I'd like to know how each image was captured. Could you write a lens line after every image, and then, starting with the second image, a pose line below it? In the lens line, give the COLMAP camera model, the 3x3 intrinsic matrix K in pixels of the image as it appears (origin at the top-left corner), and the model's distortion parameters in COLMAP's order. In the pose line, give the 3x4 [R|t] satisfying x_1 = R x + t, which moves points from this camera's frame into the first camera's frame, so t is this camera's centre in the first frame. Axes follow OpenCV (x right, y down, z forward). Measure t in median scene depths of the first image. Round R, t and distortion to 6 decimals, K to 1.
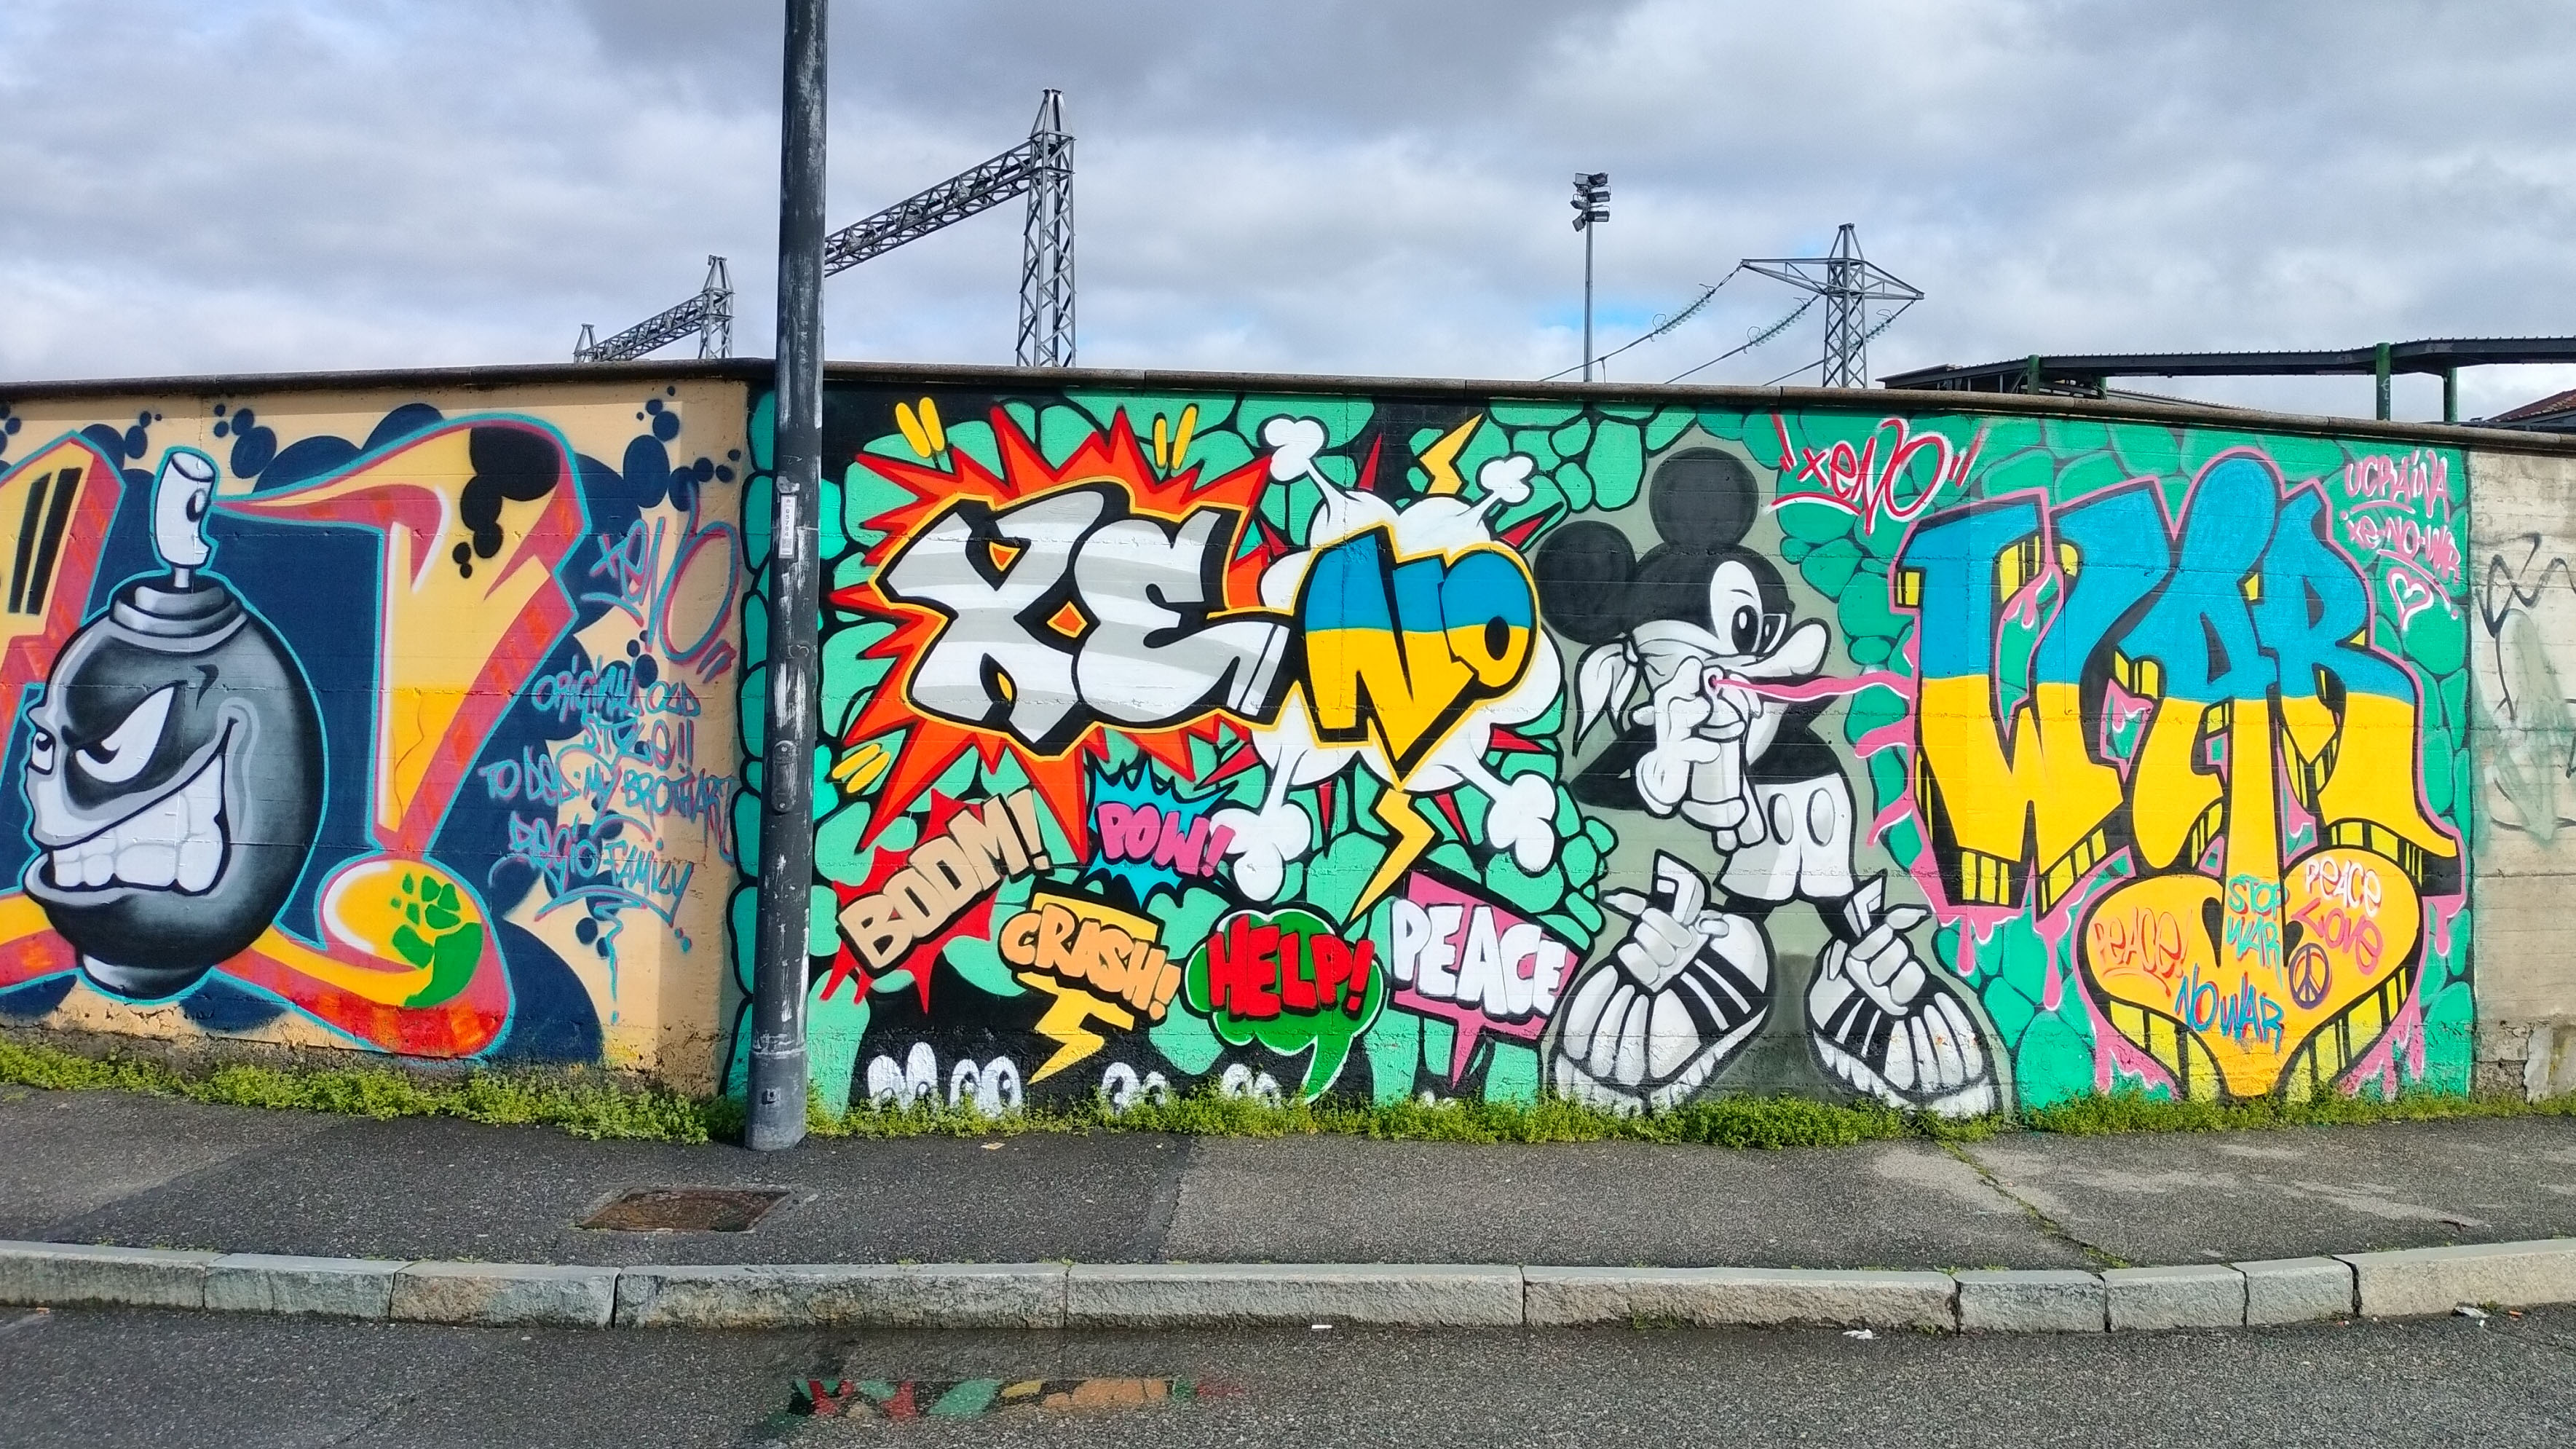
lens RADIAL K [[2015.6, 0, 1292.6], [0, 2015.6, 708.6], [0, 0, 1]] dist [0.021987, -0.006167]
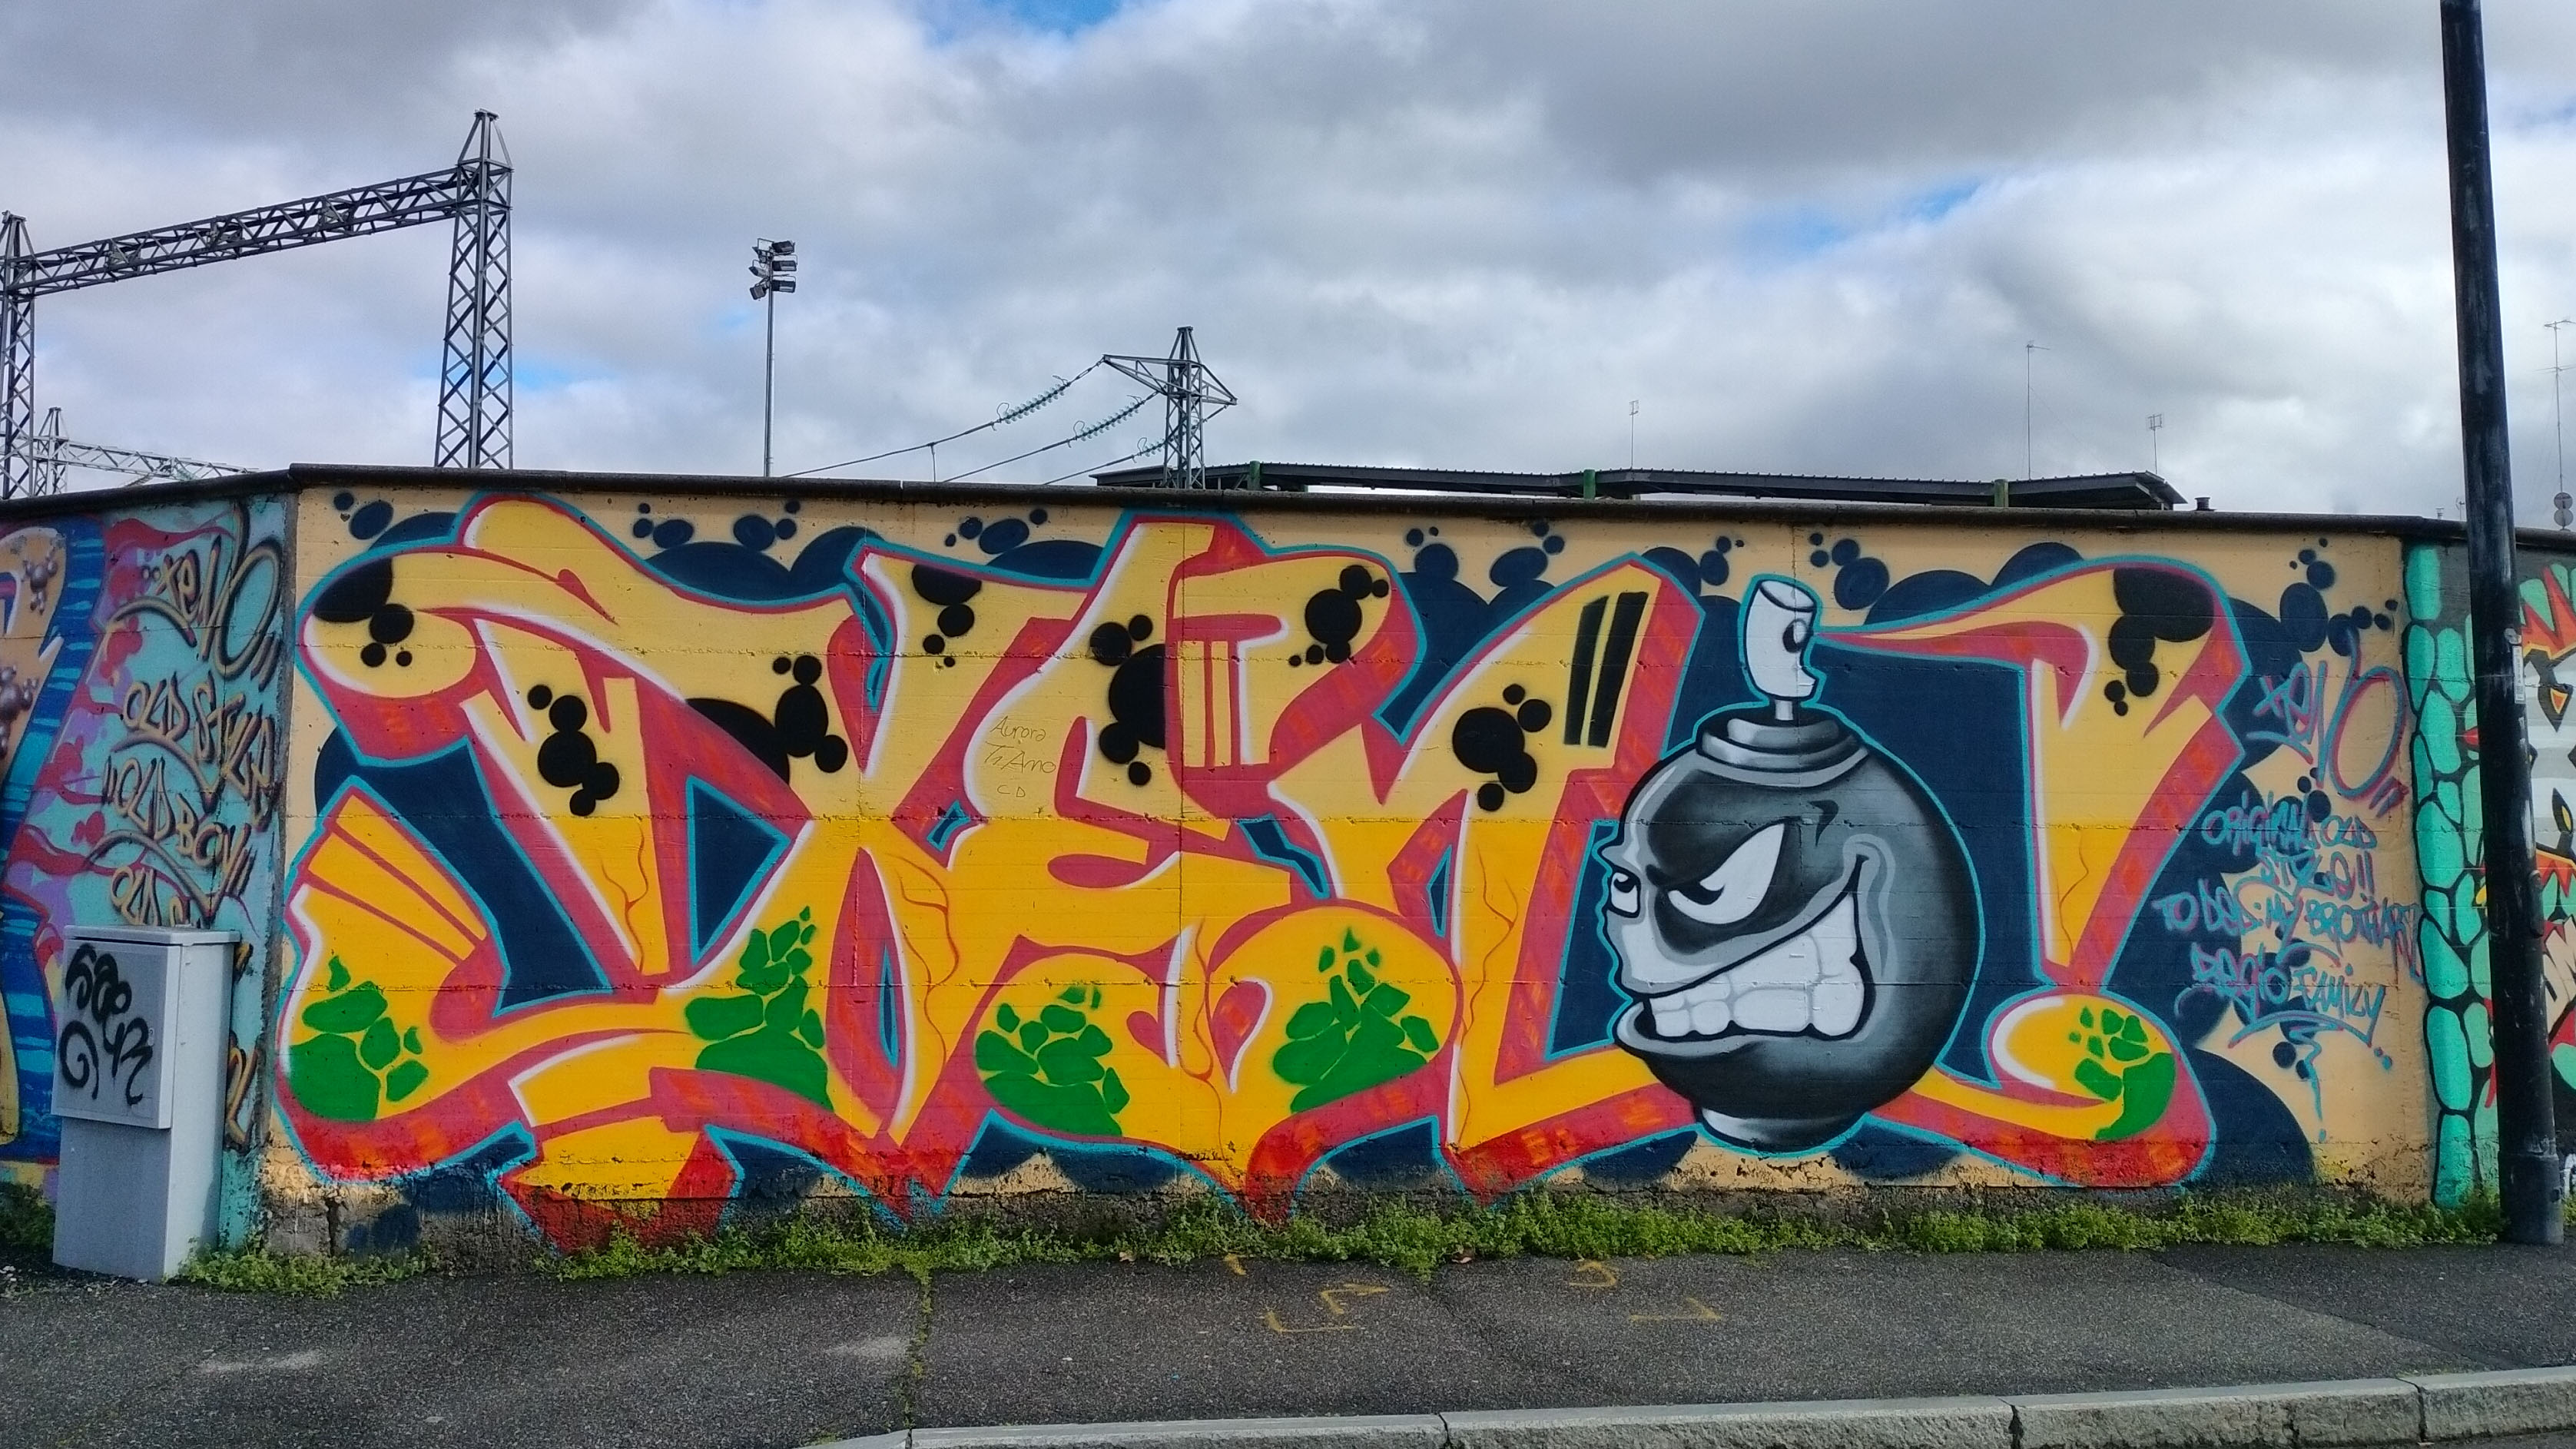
lens RADIAL K [[2096.4, 0, 1290.5], [0, 2096.4, 737.5], [0, 0, 1]] dist [0.046157, -0.024596]
pose [[0.925468, 0.004310, 0.378802, -1.192470], [0.007635, 0.999520, -0.030025, -0.024251], [-0.378750, 0.030679, 0.924990, 0.170330]]
